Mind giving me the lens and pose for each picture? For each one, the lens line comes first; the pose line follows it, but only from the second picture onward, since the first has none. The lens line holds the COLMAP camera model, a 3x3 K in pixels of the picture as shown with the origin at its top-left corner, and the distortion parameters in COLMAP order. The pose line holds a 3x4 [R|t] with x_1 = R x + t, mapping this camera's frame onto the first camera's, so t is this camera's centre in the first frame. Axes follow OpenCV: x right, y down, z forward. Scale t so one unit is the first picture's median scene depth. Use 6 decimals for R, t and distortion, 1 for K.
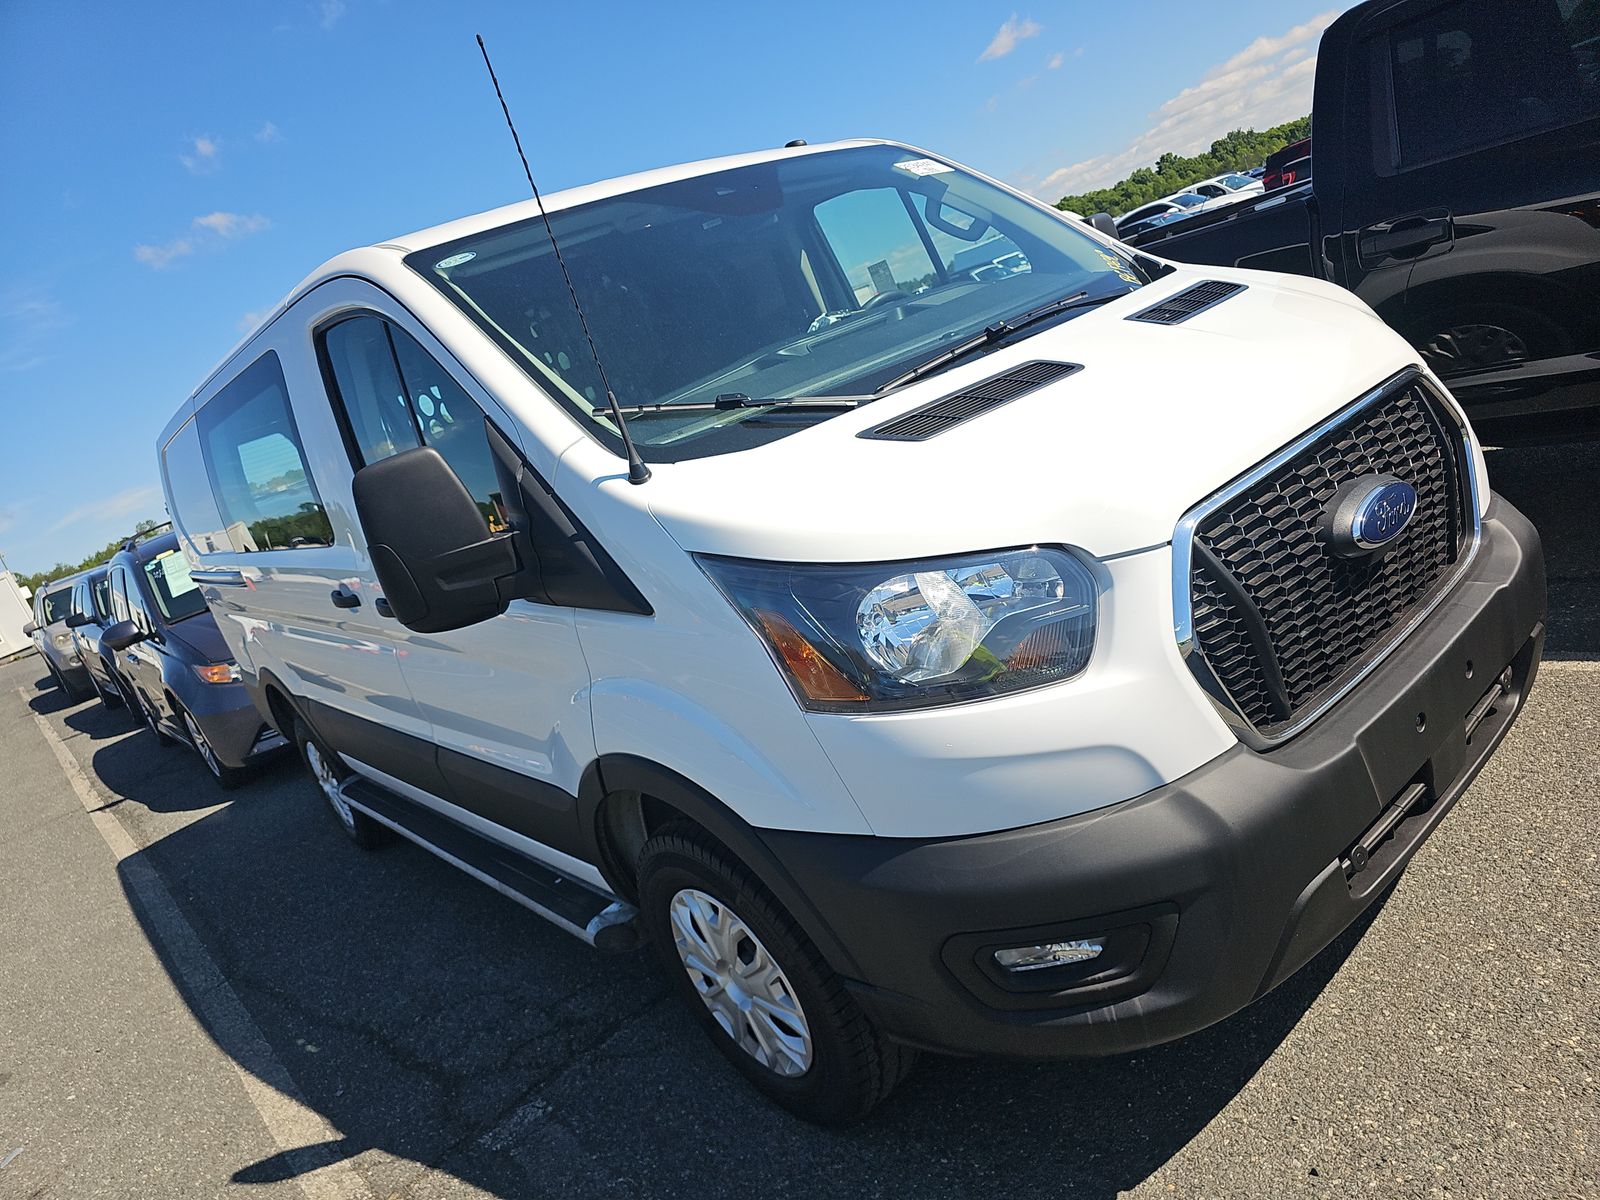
lens RADIAL K [[1050.5, 0, 790.0], [0, 1050.5, 600.5], [0, 0, 1]] dist [0.041055, -0.038374]
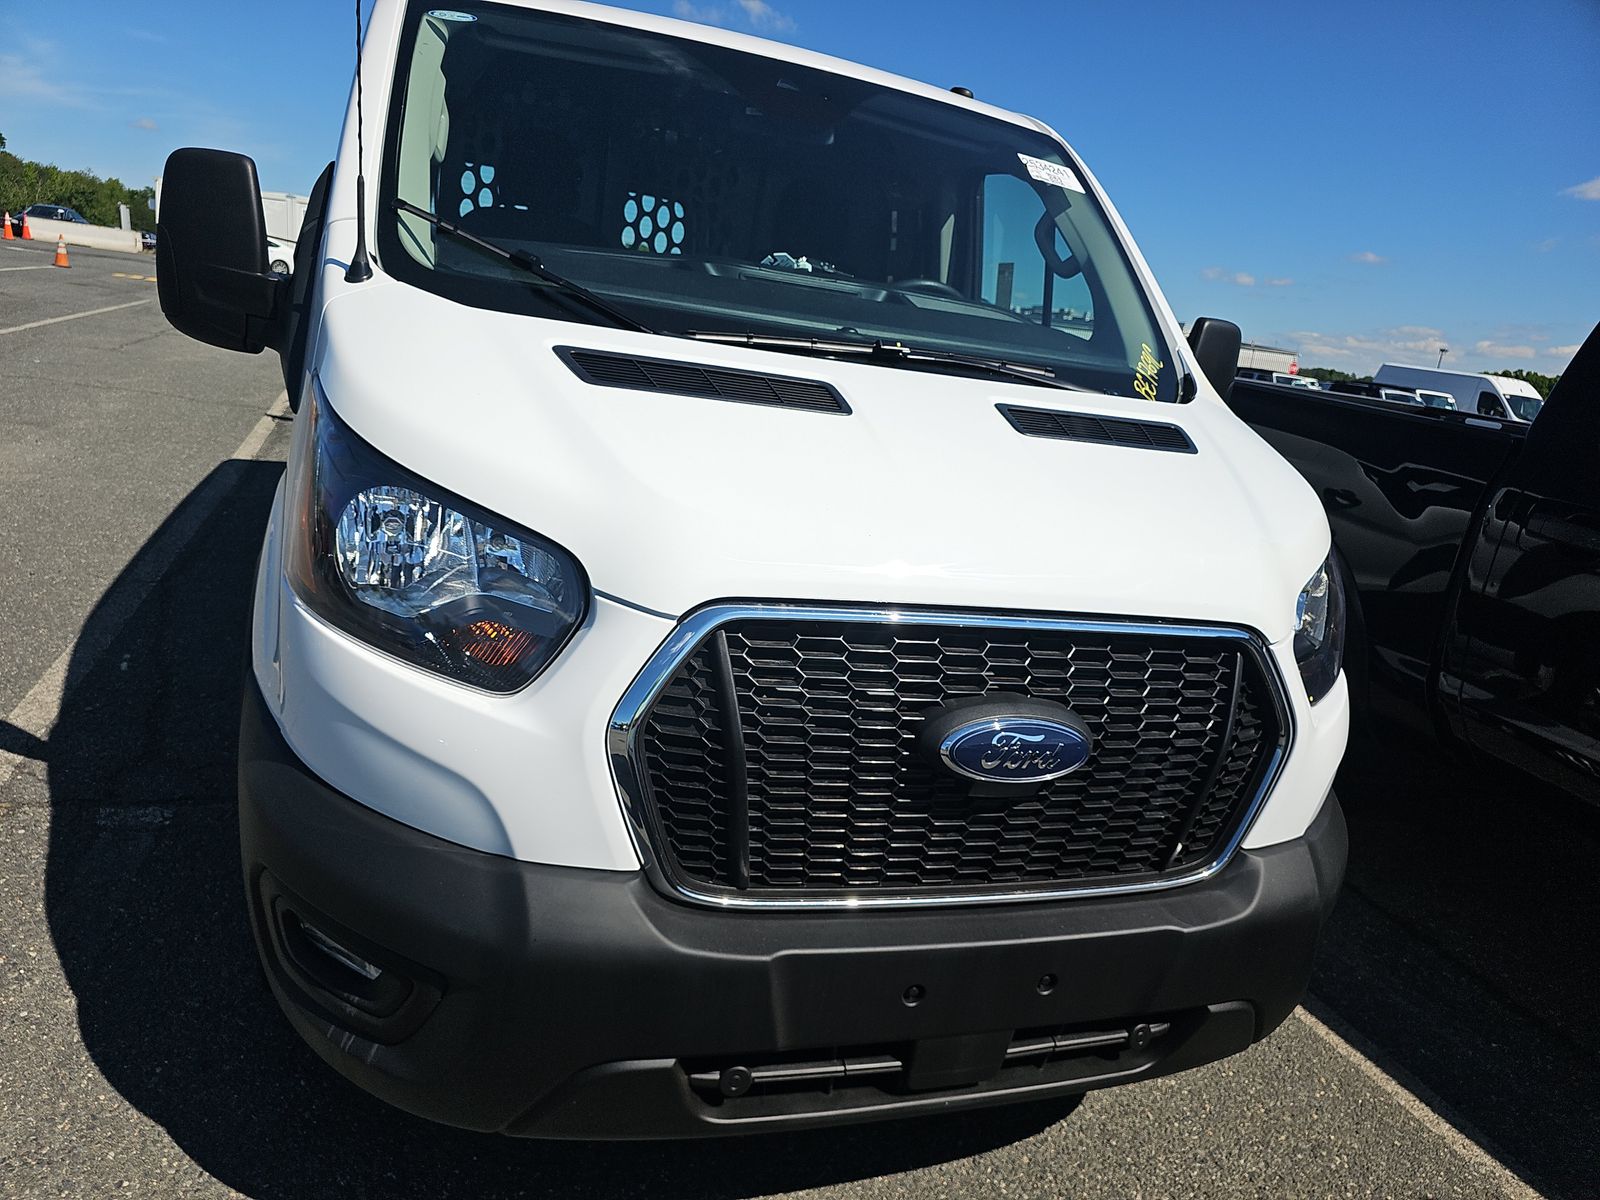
lens RADIAL K [[1050.5, 0, 790.0], [0, 1050.5, 600.5], [0, 0, 1]] dist [0.041055, -0.038374]
pose [[0.829252, 0.520756, -0.202864, 0.372496], [-0.507449, 0.853686, 0.117117, -0.130331], [0.234172, 0.005824, 0.972178, 0.144982]]
